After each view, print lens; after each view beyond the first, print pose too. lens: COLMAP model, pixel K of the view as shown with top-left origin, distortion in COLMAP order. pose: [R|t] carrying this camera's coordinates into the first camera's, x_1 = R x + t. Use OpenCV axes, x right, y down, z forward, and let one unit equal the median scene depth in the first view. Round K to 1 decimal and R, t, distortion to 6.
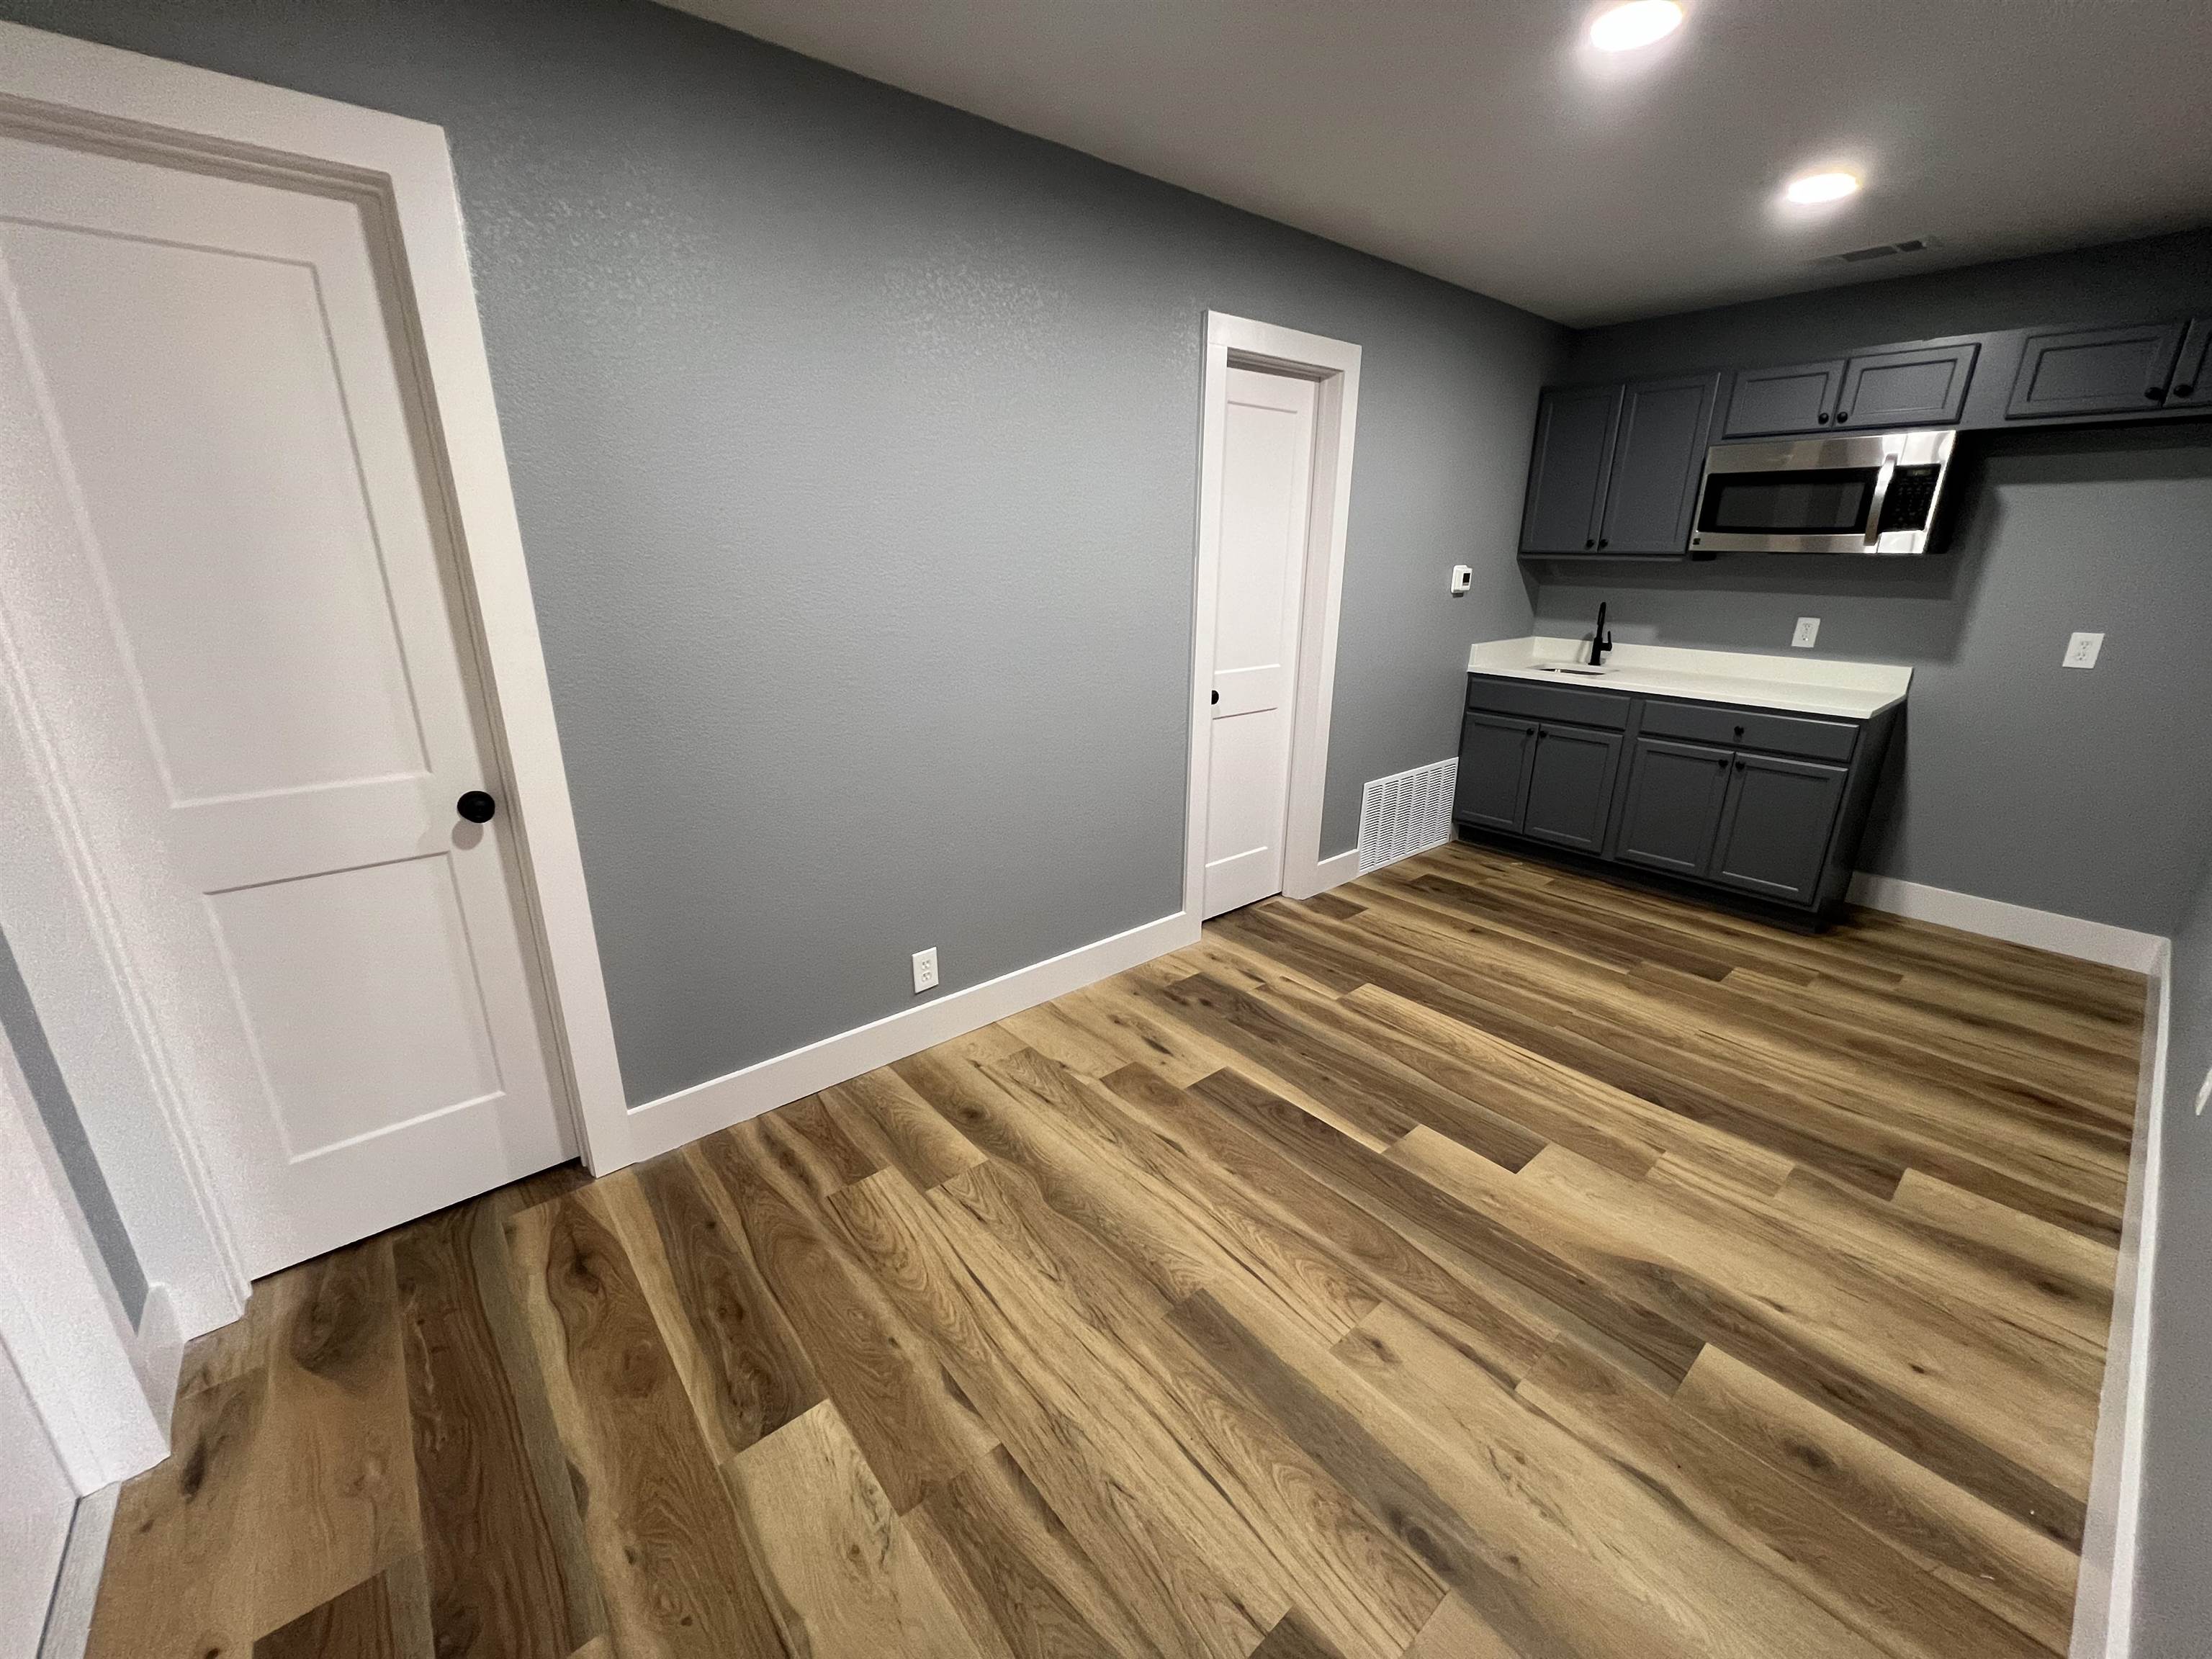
lens RADIAL K [[879.3, 0, 1106.0], [0, 879.3, 829.5], [0, 0, 1]] dist [0.000676, -0.000026]
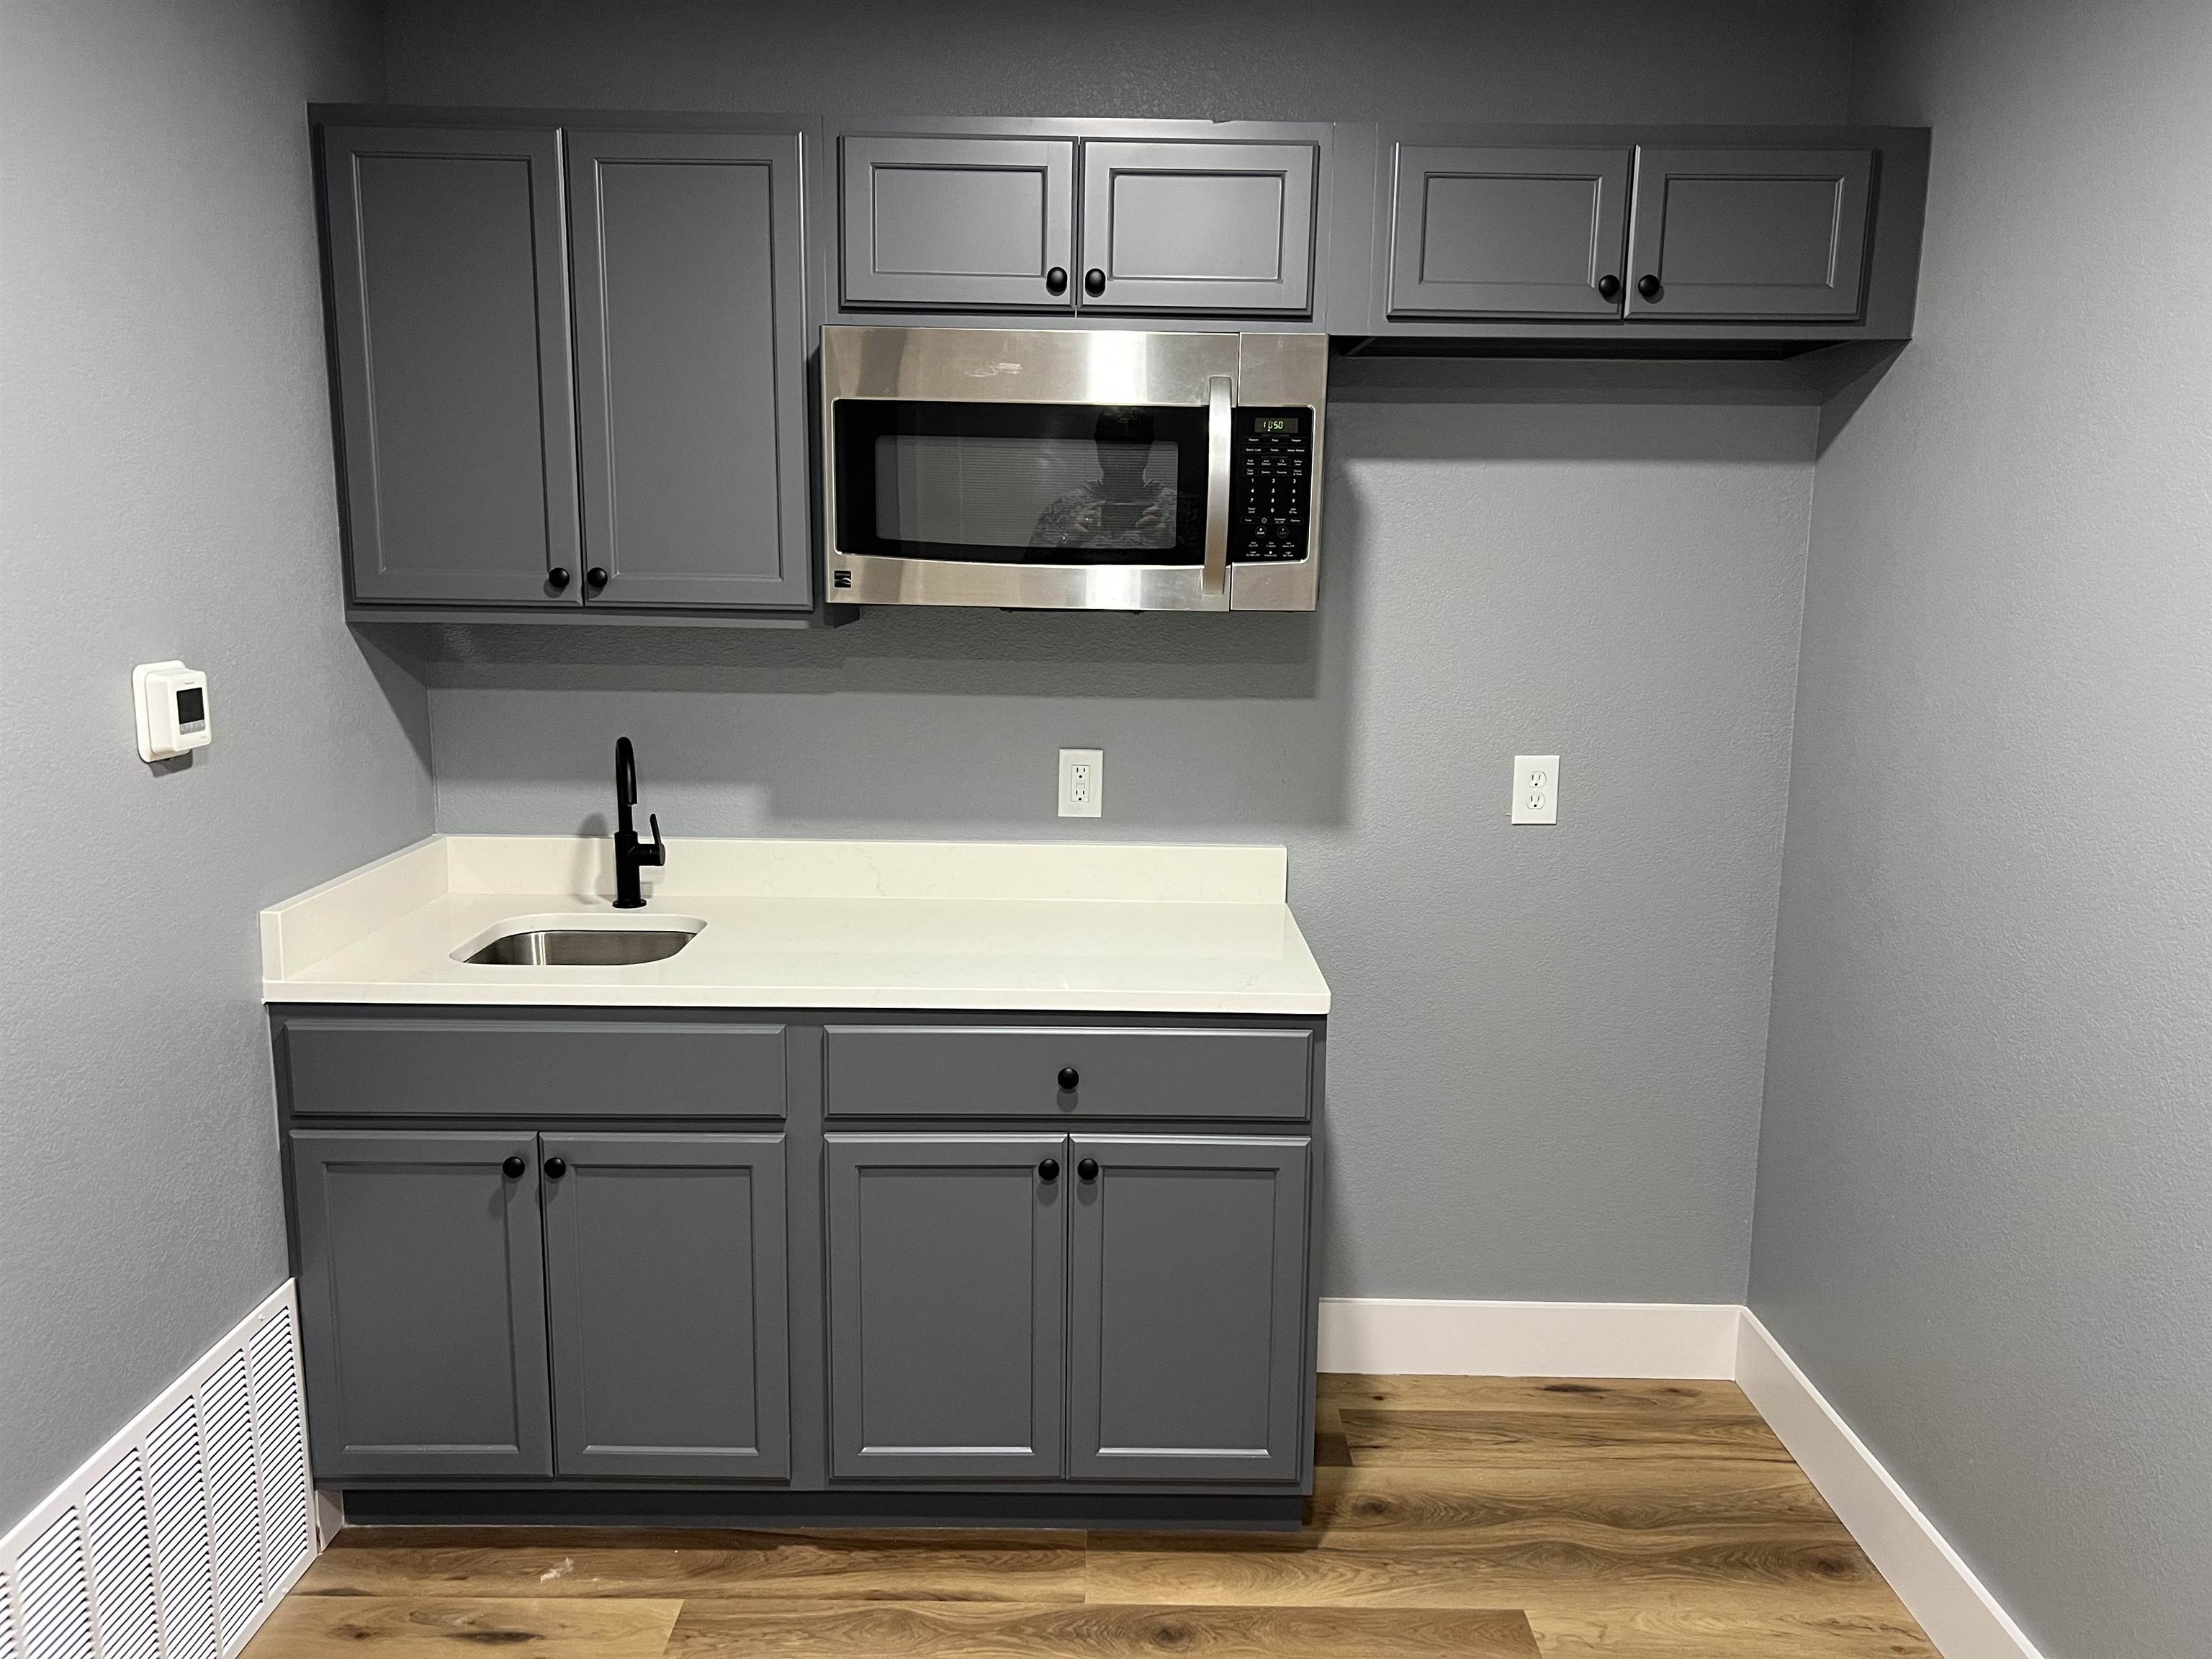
lens RADIAL K [[1662.6, 0, 1106.0], [0, 1662.6, 829.5], [0, 0, 1]] dist [0.018666, -0.007026]
pose [[0.647495, -0.129767, 0.750940, 0.219908], [0.228042, 0.973236, -0.028448, -0.188009], [-0.727150, 0.189666, 0.659757, 0.503329]]
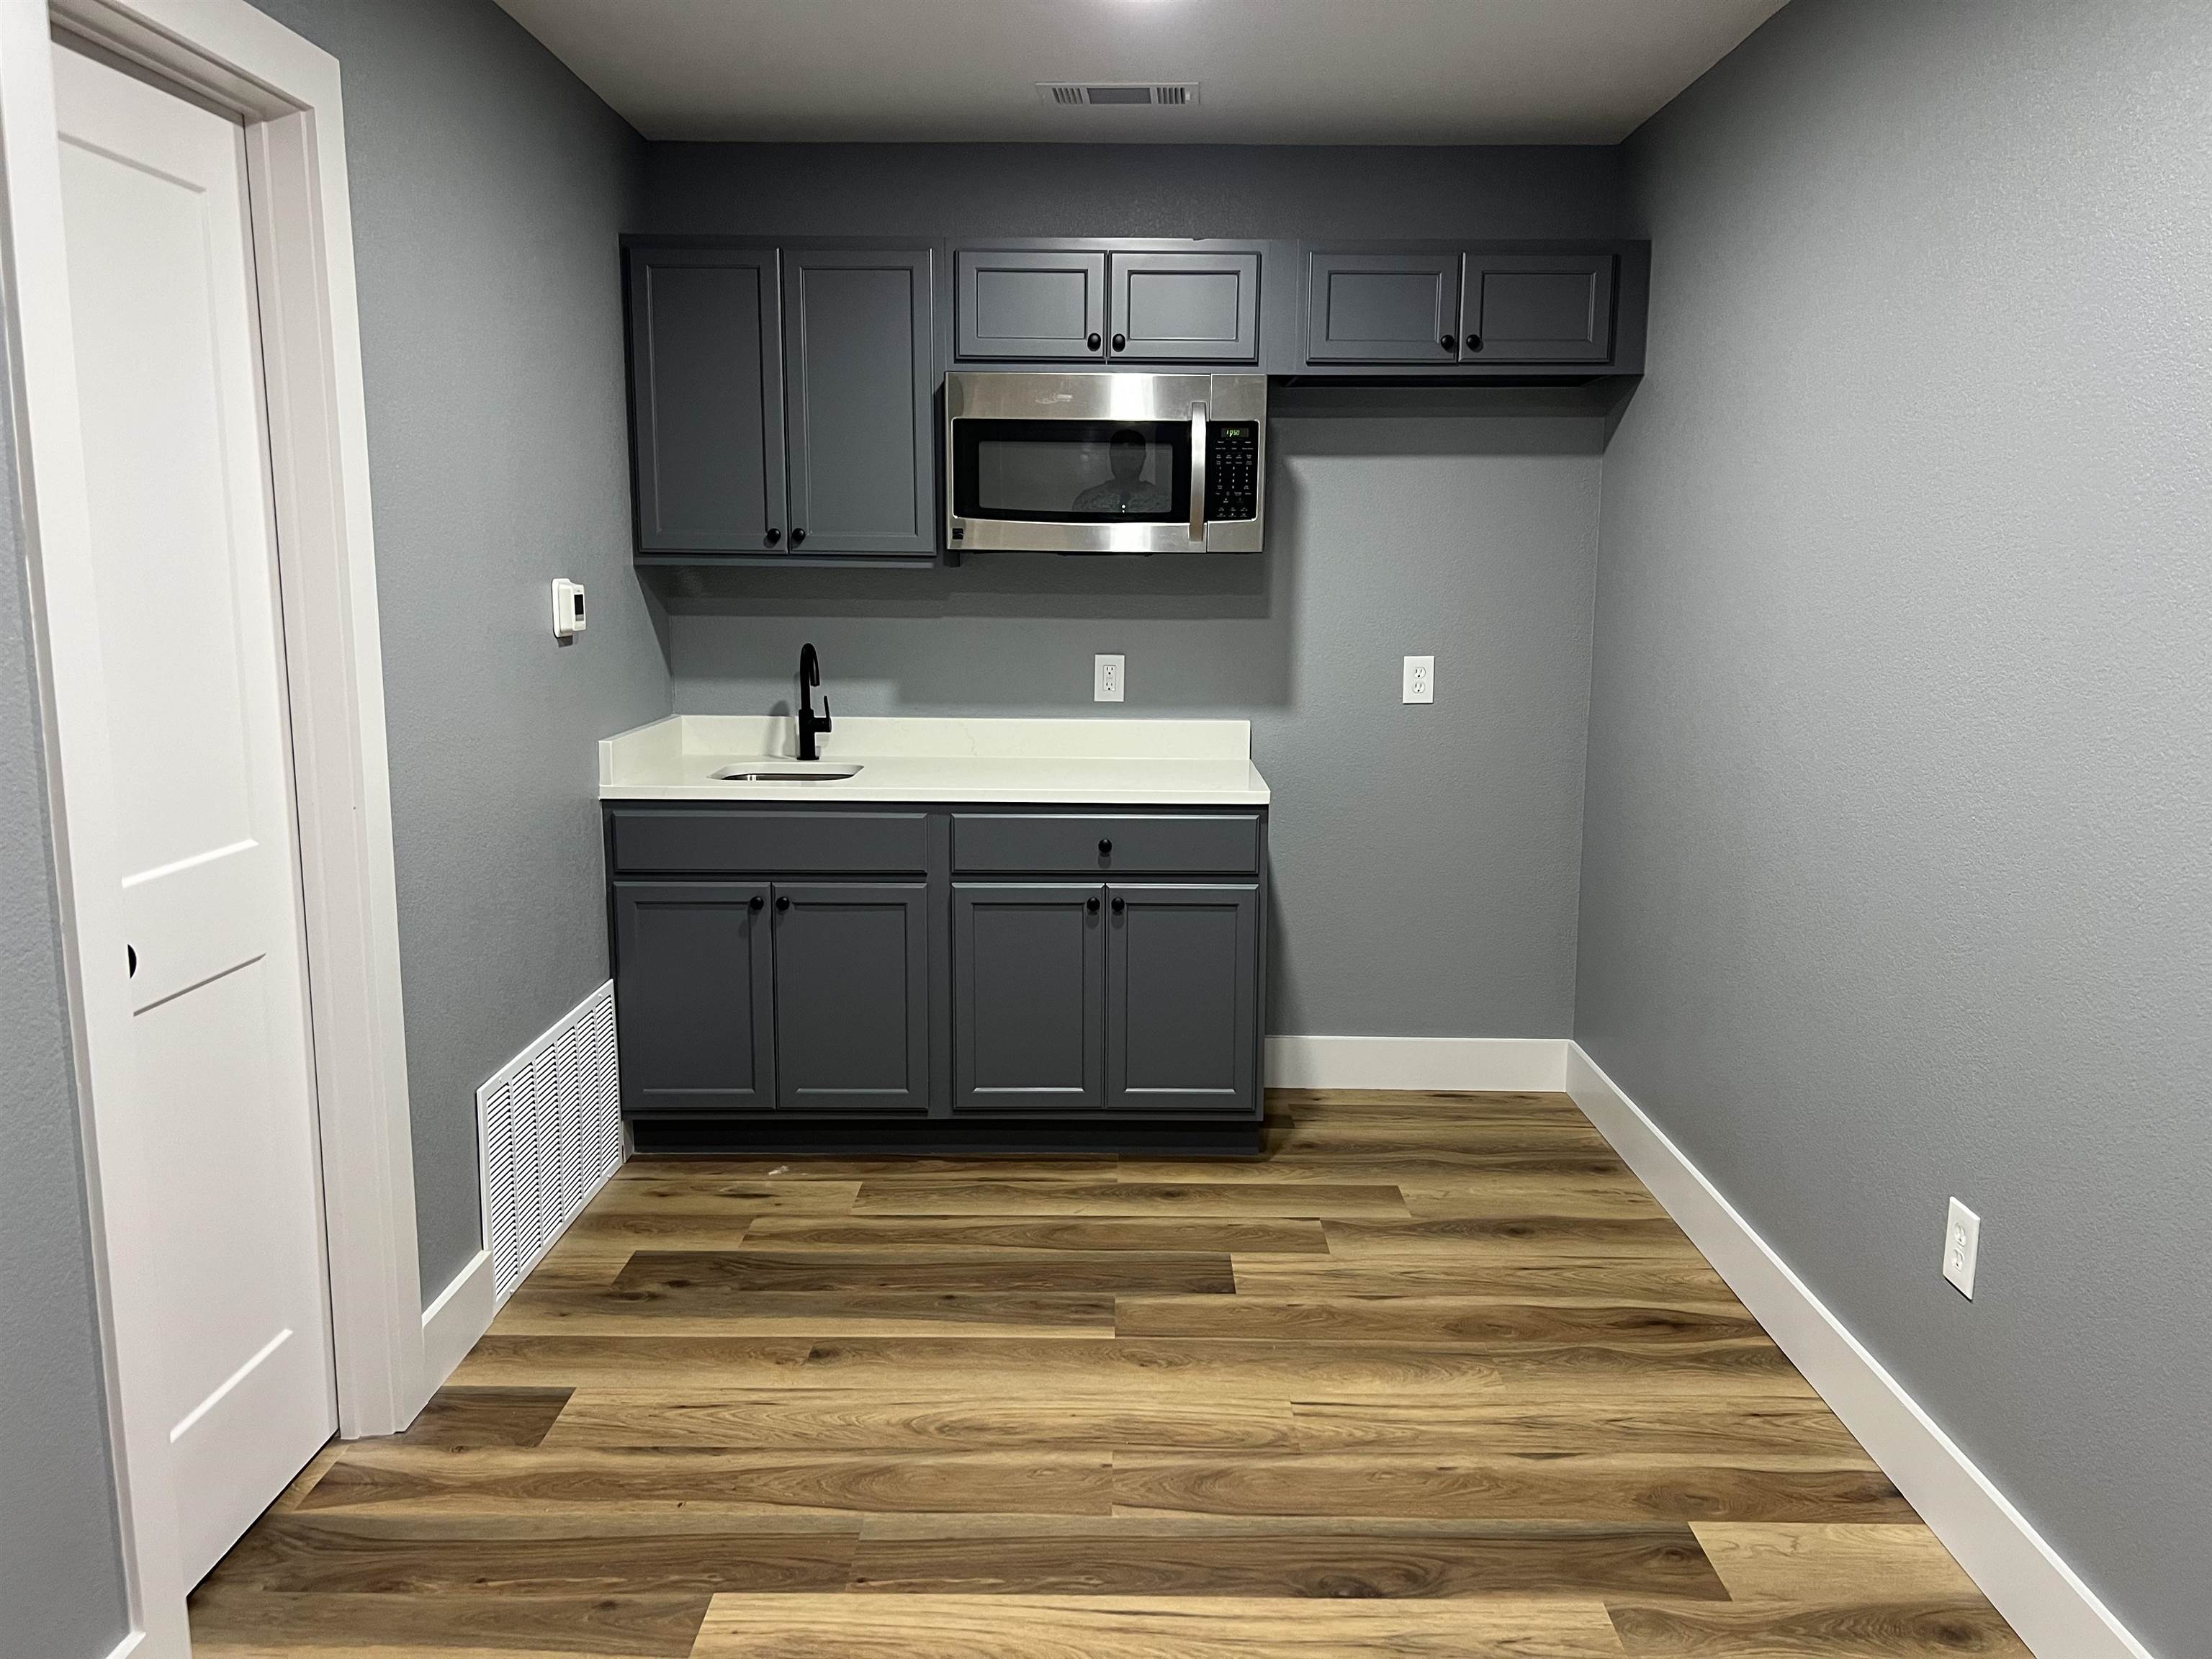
lens RADIAL K [[1659.9, 0, 1106.0], [0, 1659.9, 829.5], [0, 0, 1]] dist [0.048233, -0.052946]
pose [[0.652707, -0.126375, 0.746996, -0.094640], [0.233940, 0.971425, -0.040069, -0.078720], [-0.720587, 0.200906, 0.663620, 0.266127]]
